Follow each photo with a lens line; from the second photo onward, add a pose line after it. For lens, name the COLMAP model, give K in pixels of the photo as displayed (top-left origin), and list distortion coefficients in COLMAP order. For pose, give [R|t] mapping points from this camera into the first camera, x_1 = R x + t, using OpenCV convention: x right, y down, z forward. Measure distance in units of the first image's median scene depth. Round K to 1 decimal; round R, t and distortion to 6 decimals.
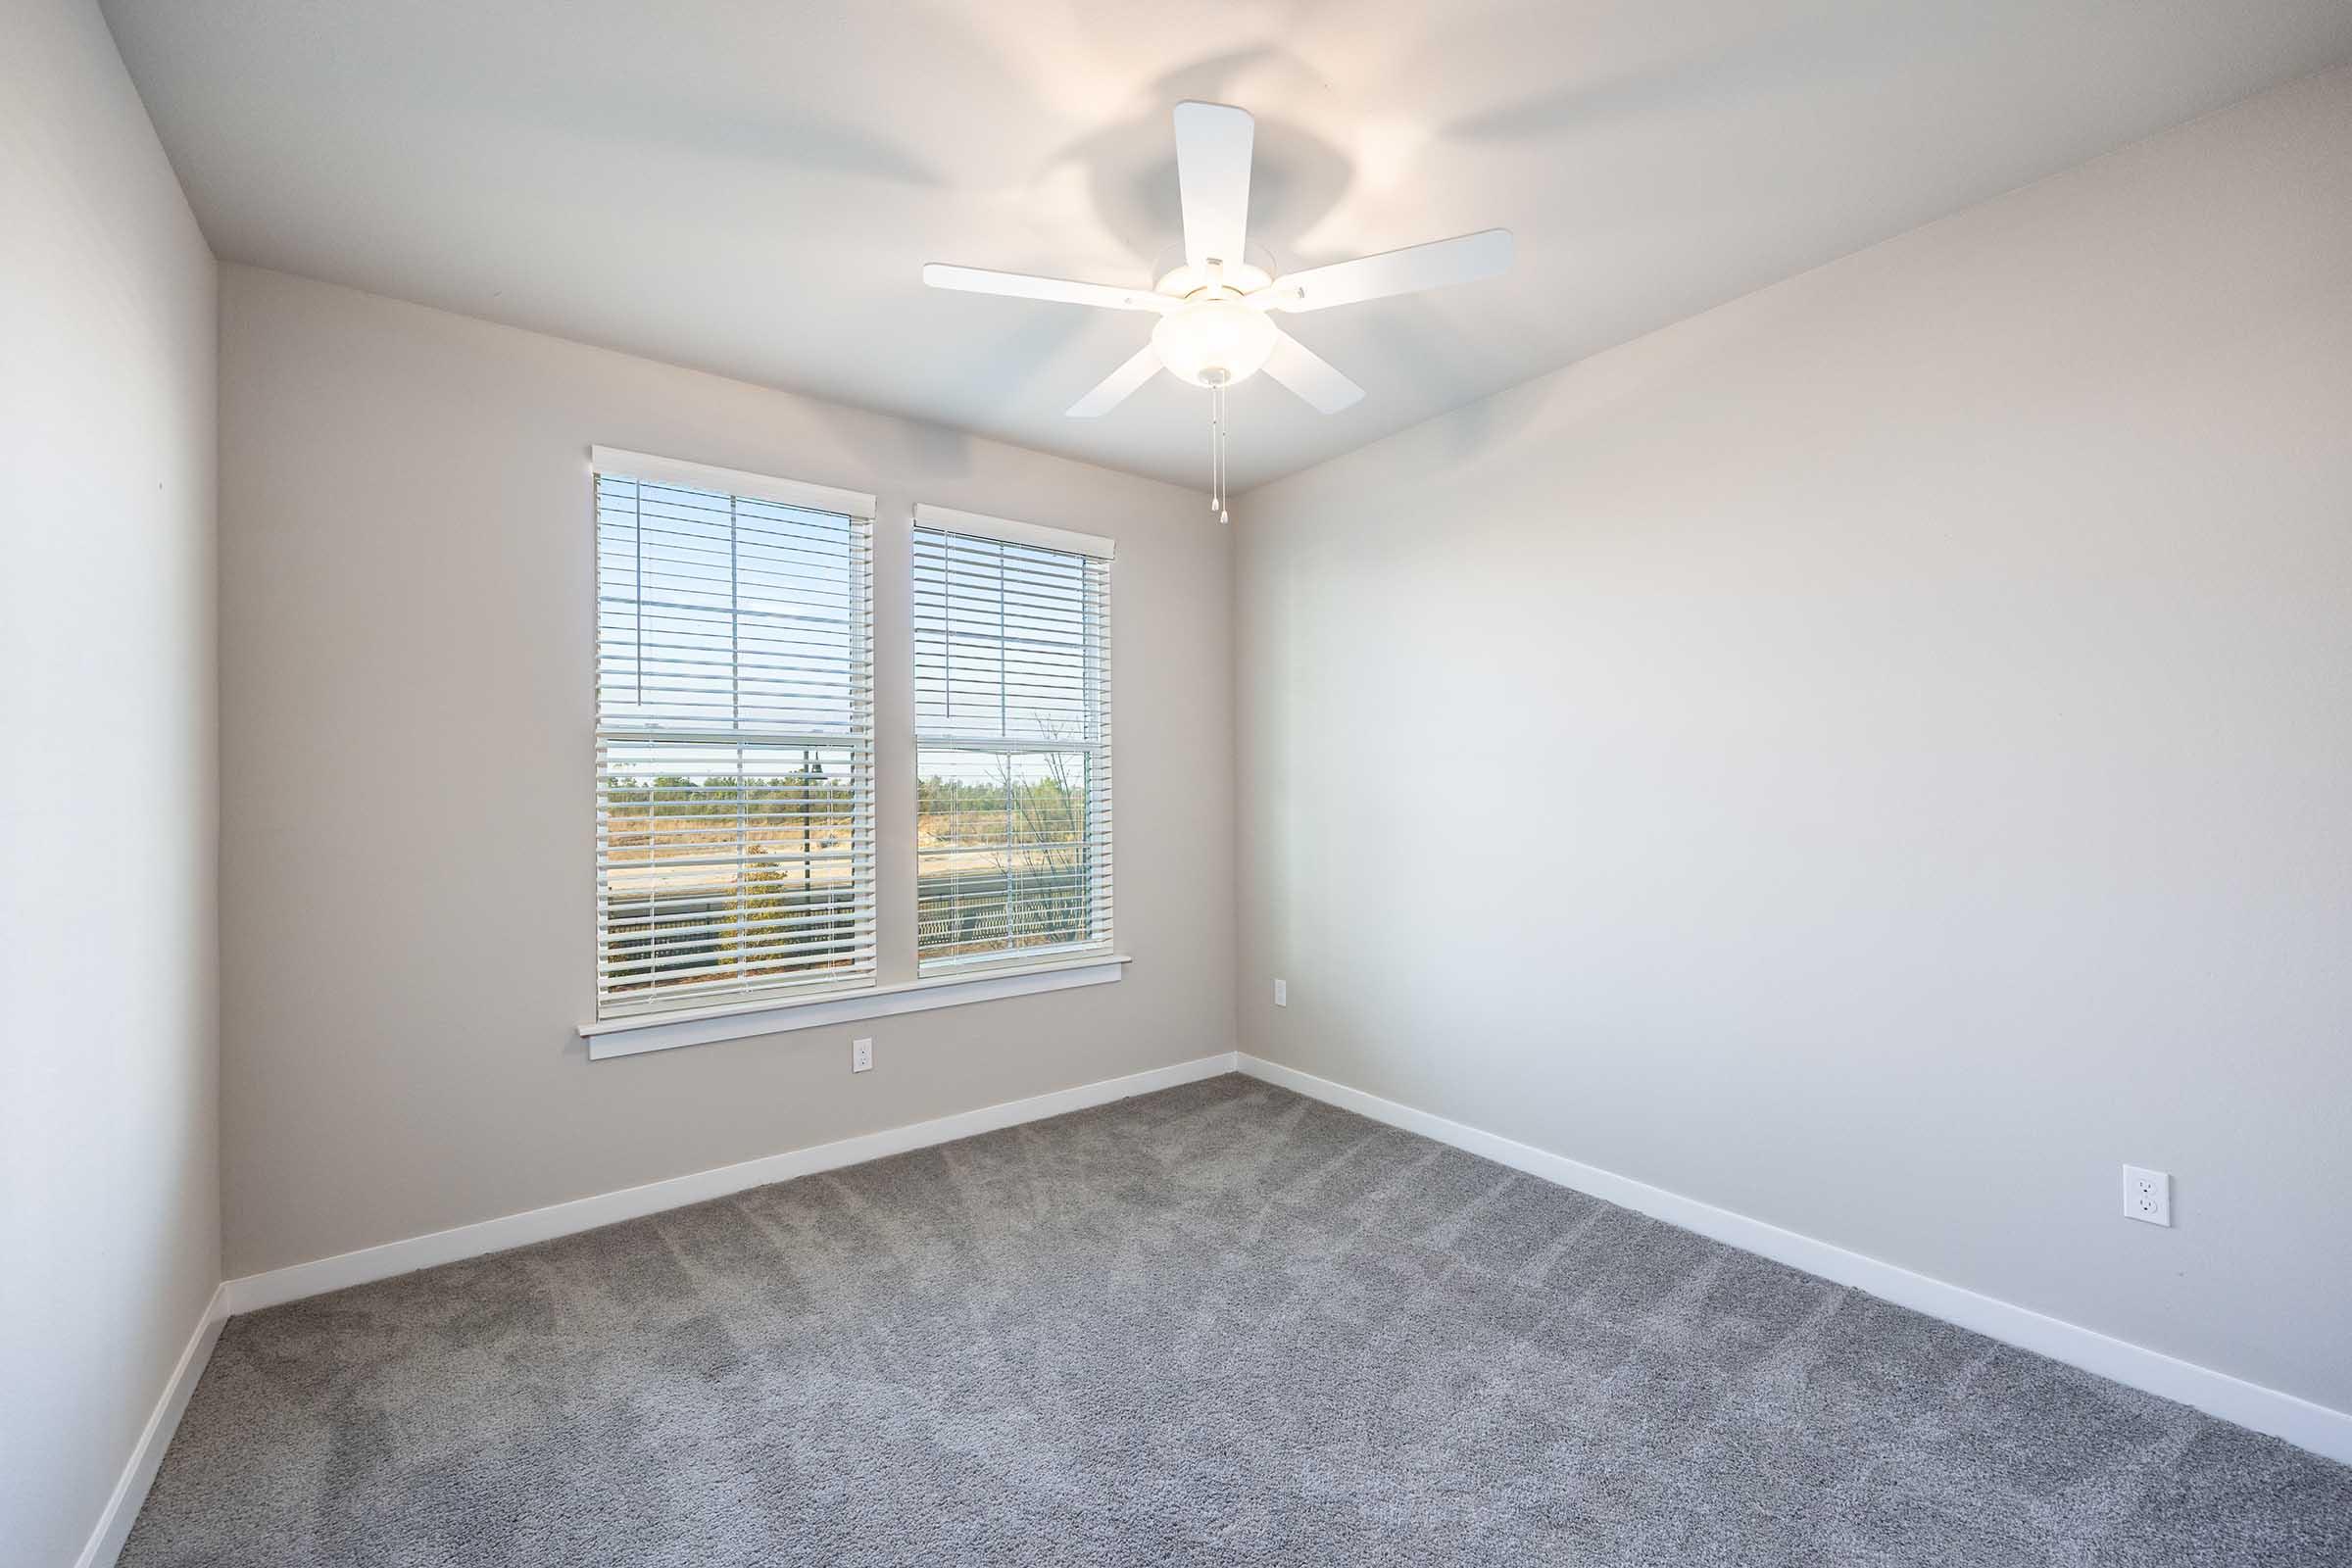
lens RADIAL K [[922.7, 0, 1182.7], [0, 922.7, 789.3], [0, 0, 1]] dist [-0.002101, -0.000500]
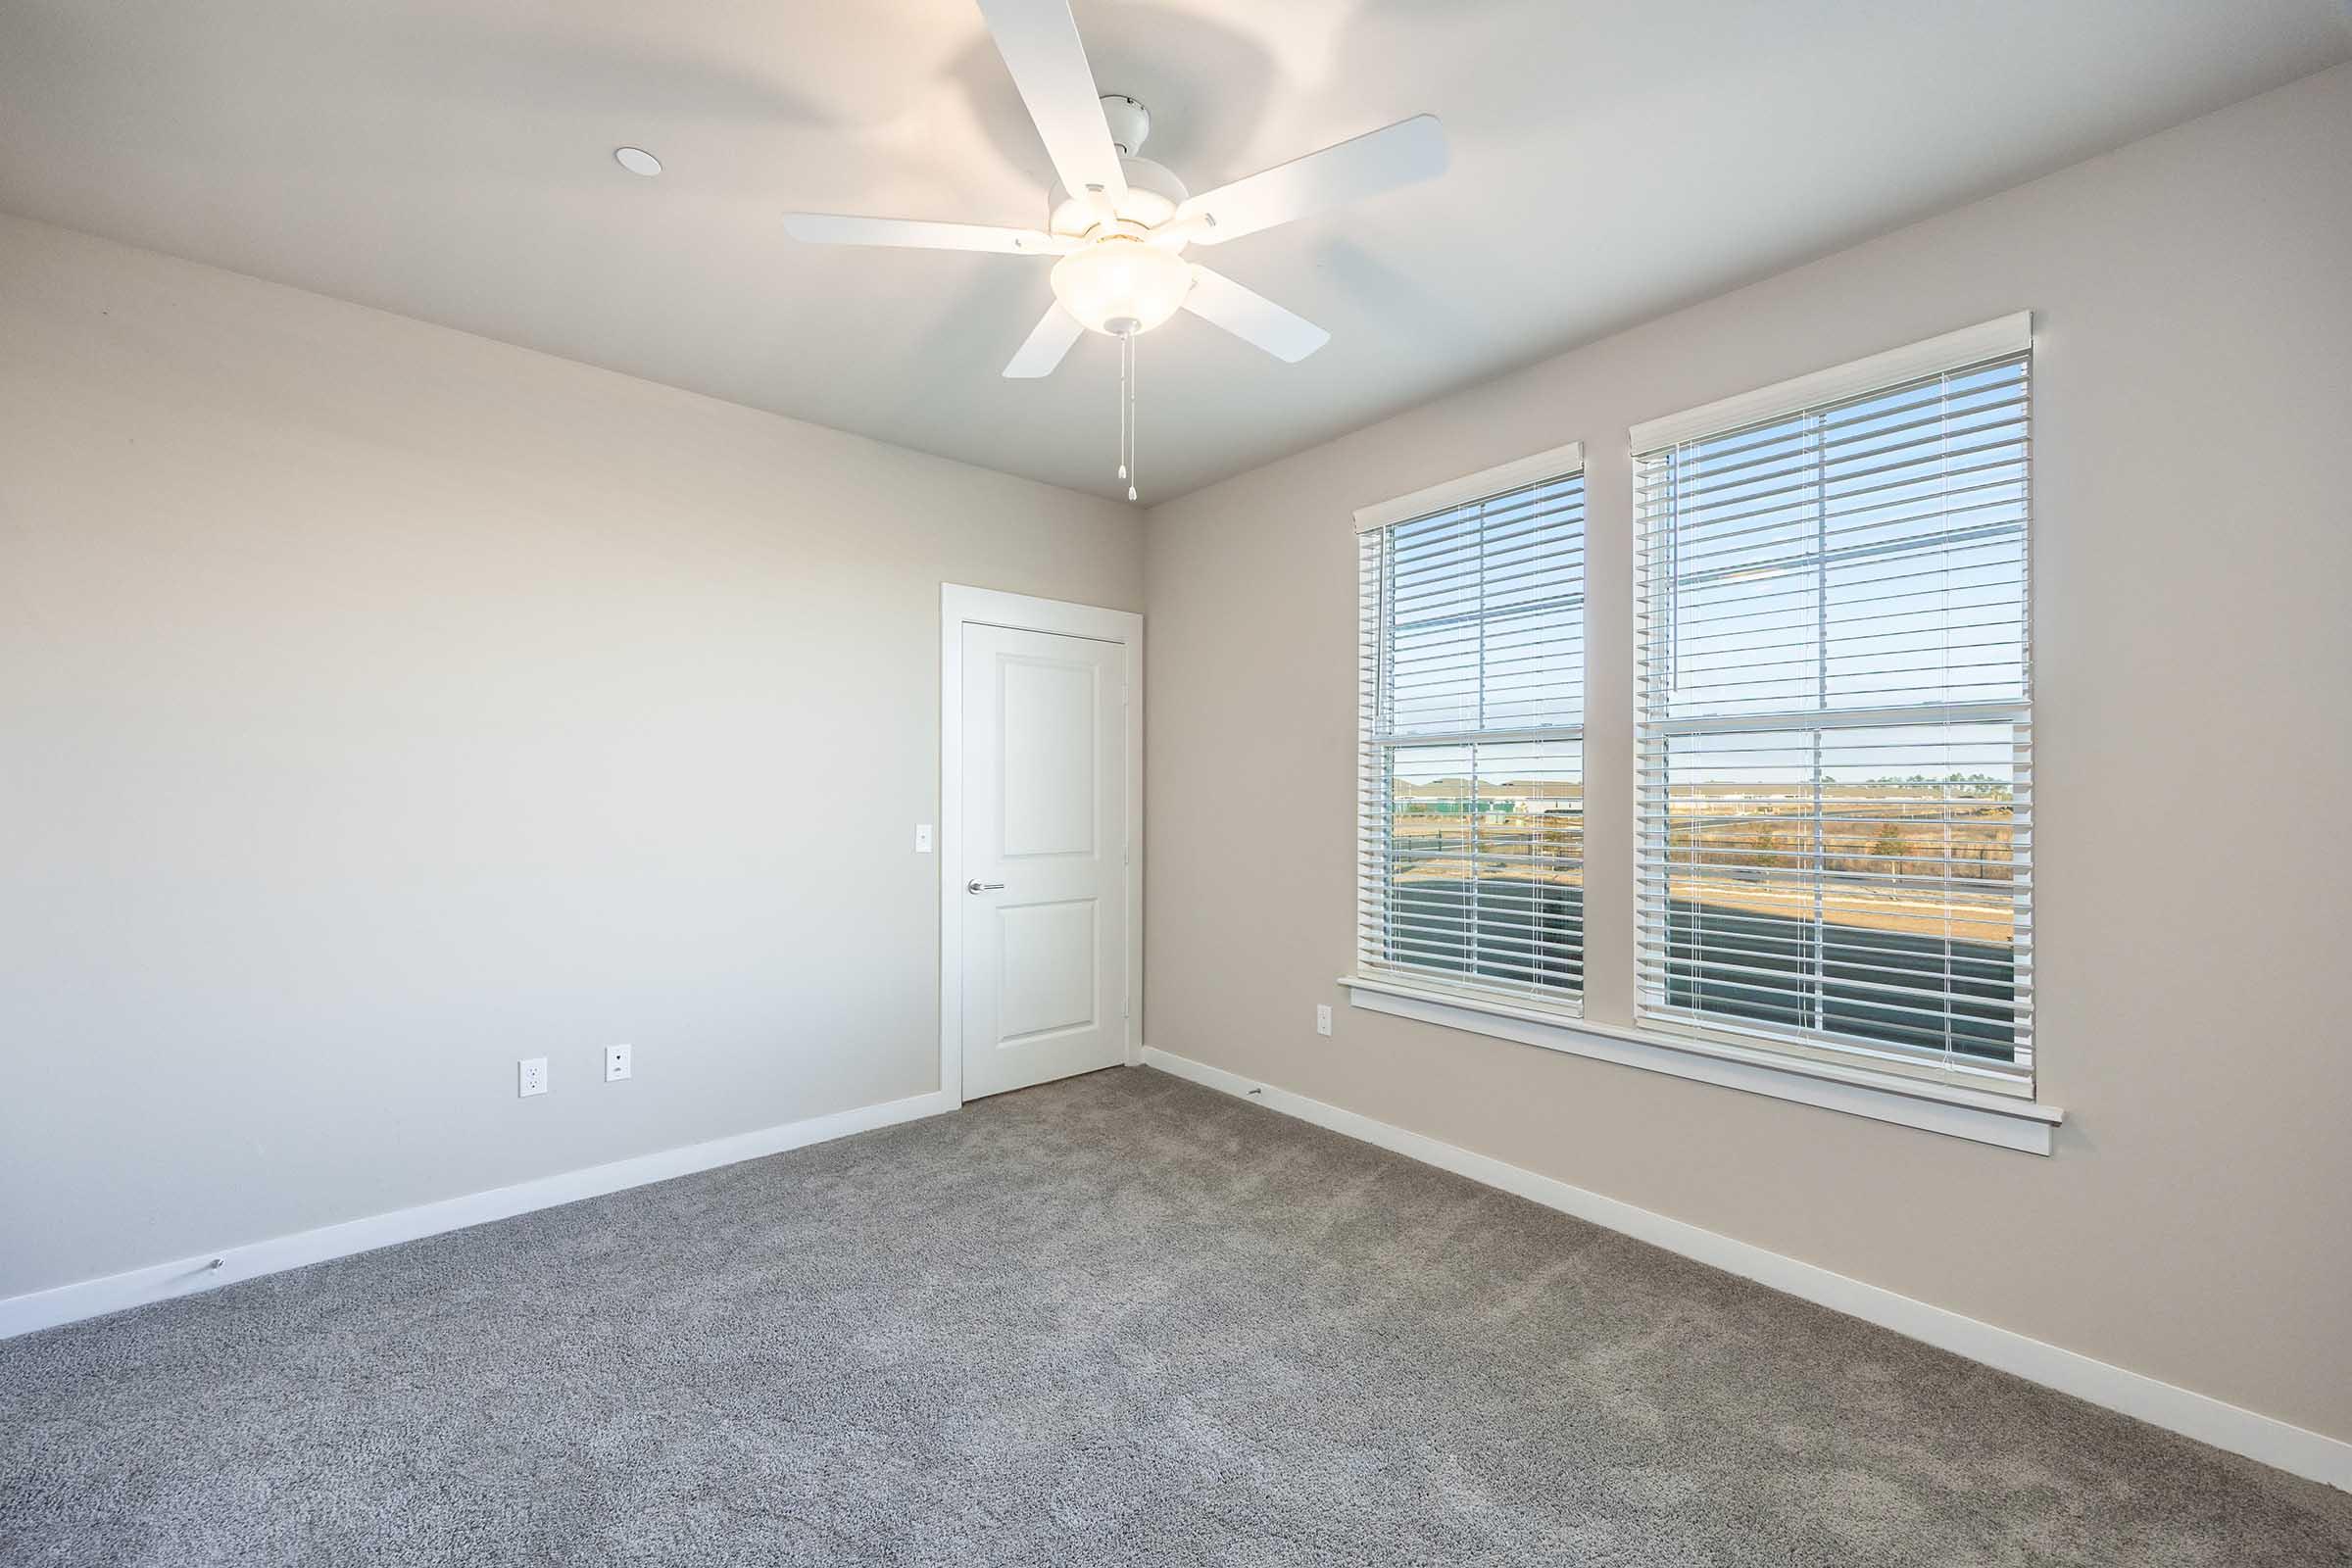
lens RADIAL K [[952.7, 0, 1169.6], [0, 952.7, 789.0], [0, 0, 1]] dist [0.016589, -0.000063]
pose [[0.064466, 0.000367, -0.997920, 0.523601], [0.001207, 0.999999, 0.000446, 0.001528], [0.997919, -0.001233, 0.064465, 0.563668]]
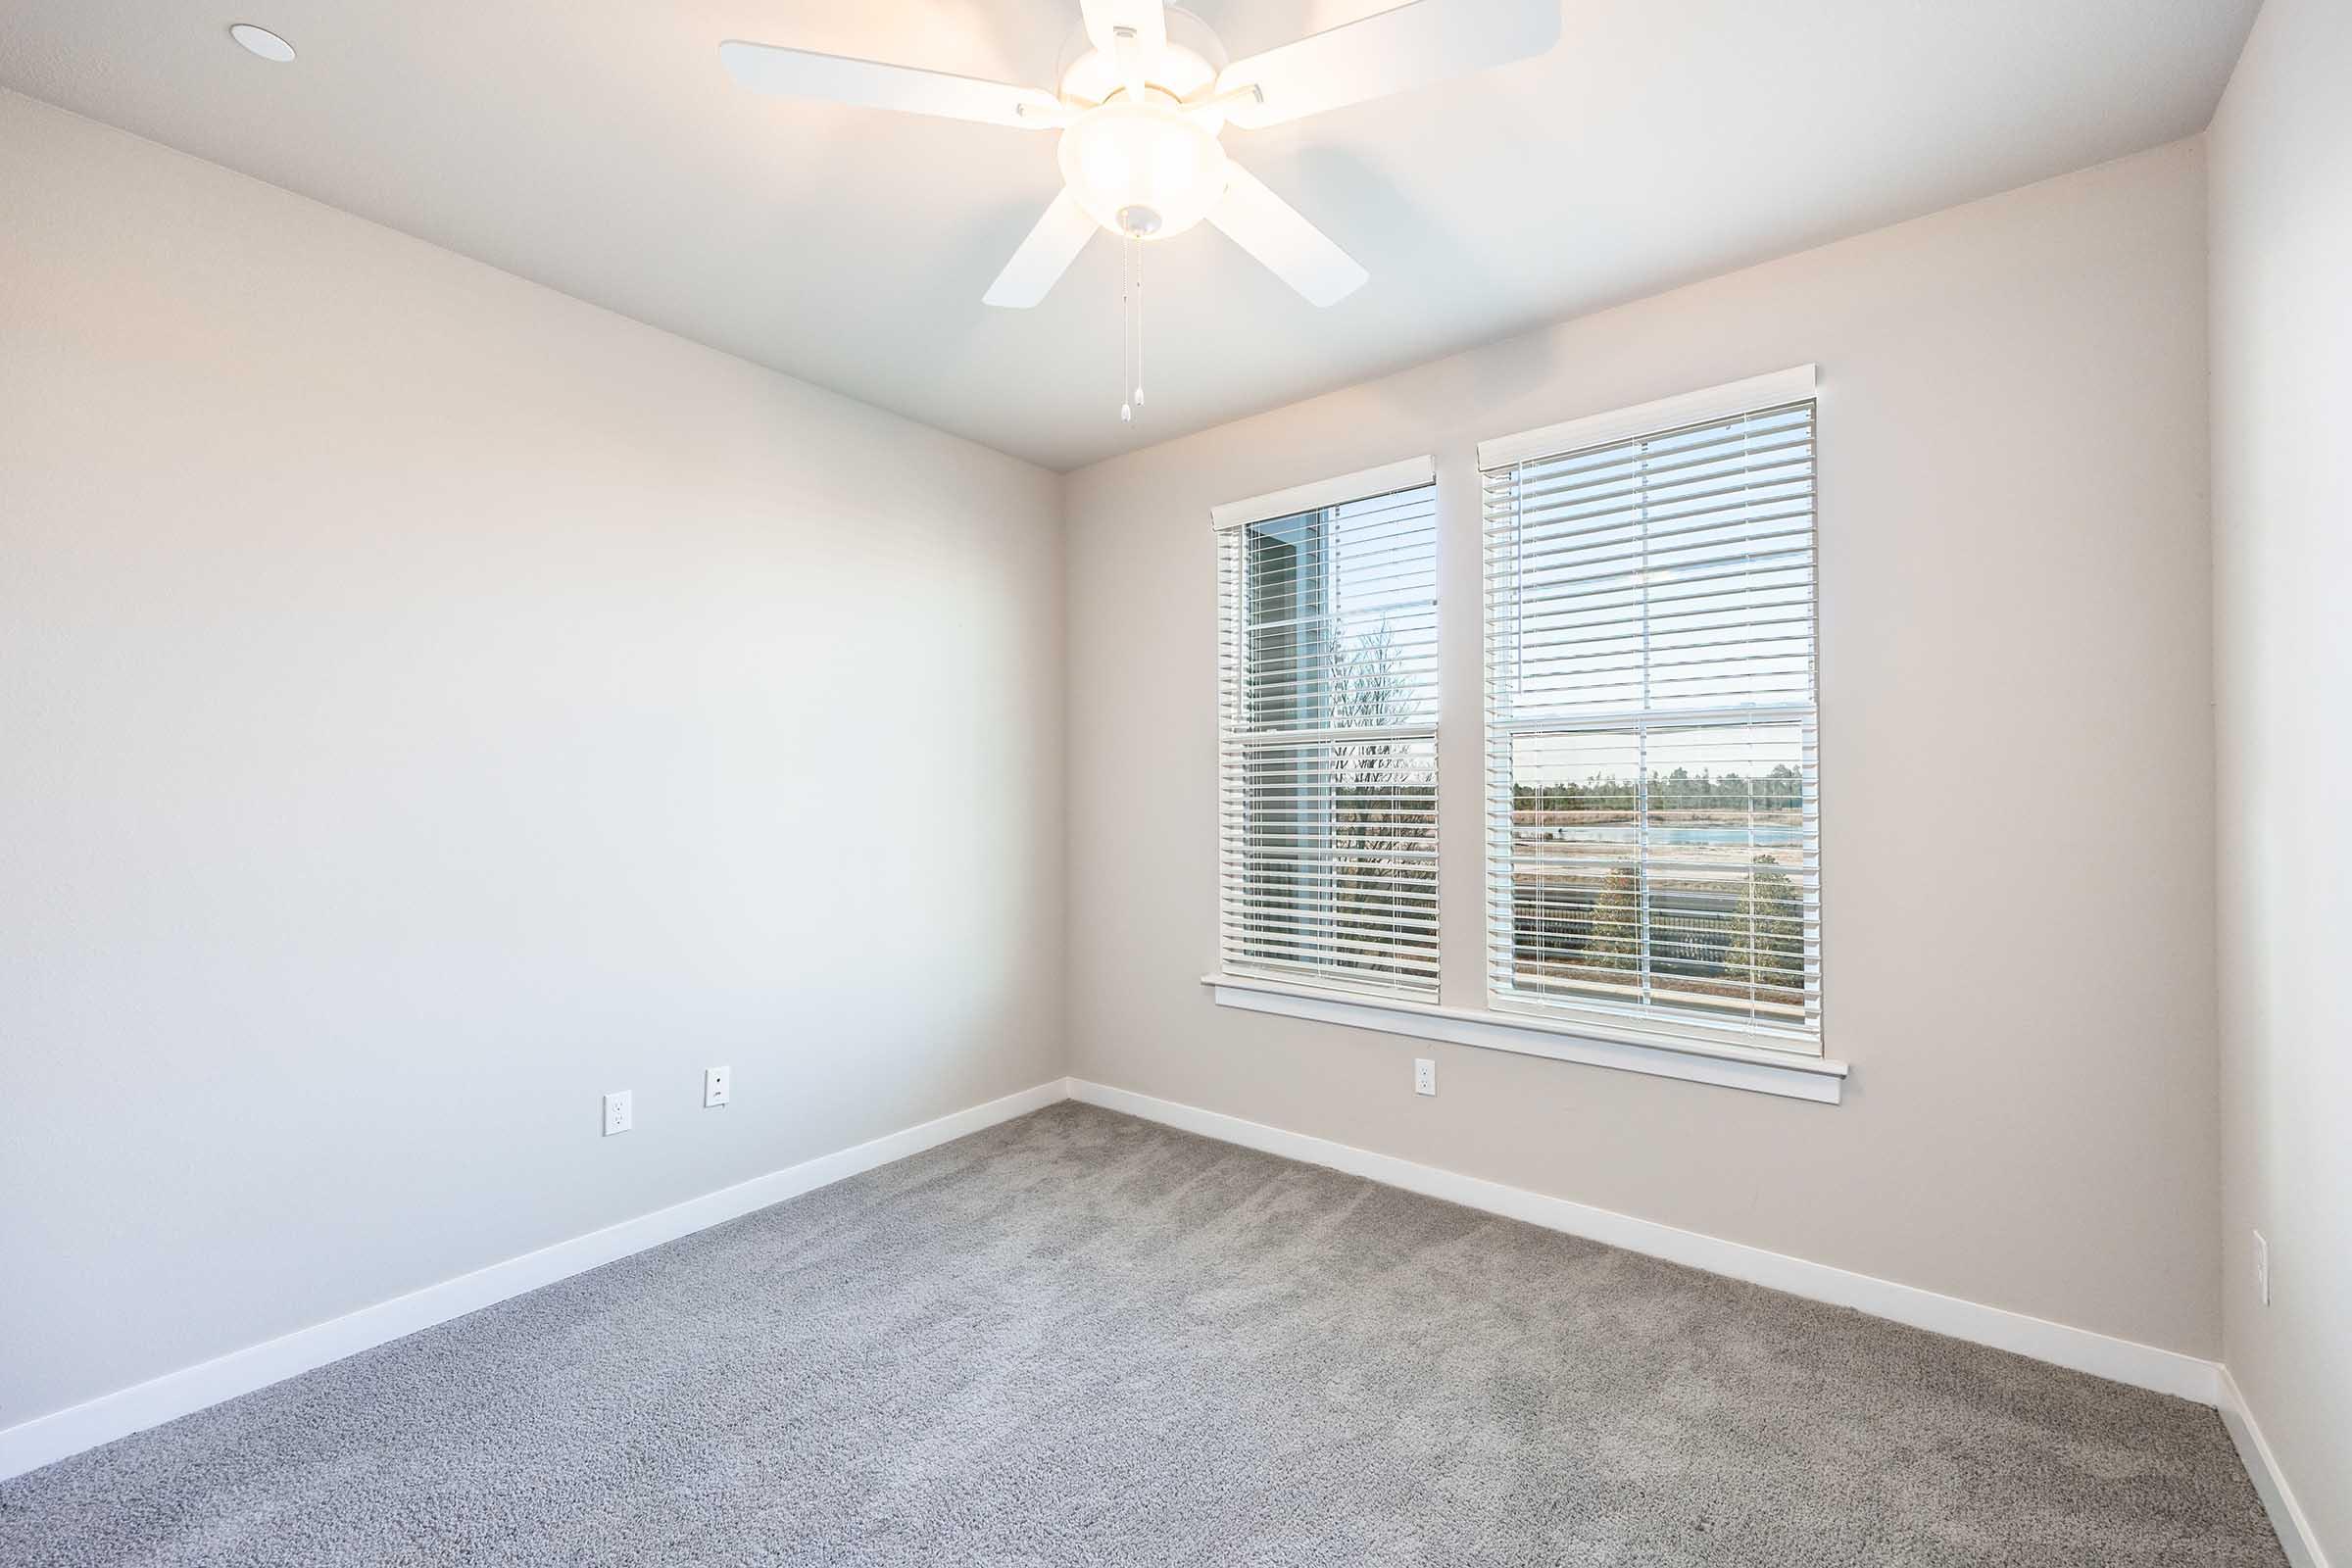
lens RADIAL K [[930.8, 0, 1184.3], [0, 930.8, 791.5], [0, 0, 1]] dist [-0.000586, -0.000130]
pose [[0.268765, 0.002264, -0.963203, 0.466252], [0.007648, 0.999961, 0.004484, 0.001635], [0.963175, -0.008572, 0.268738, 0.522127]]
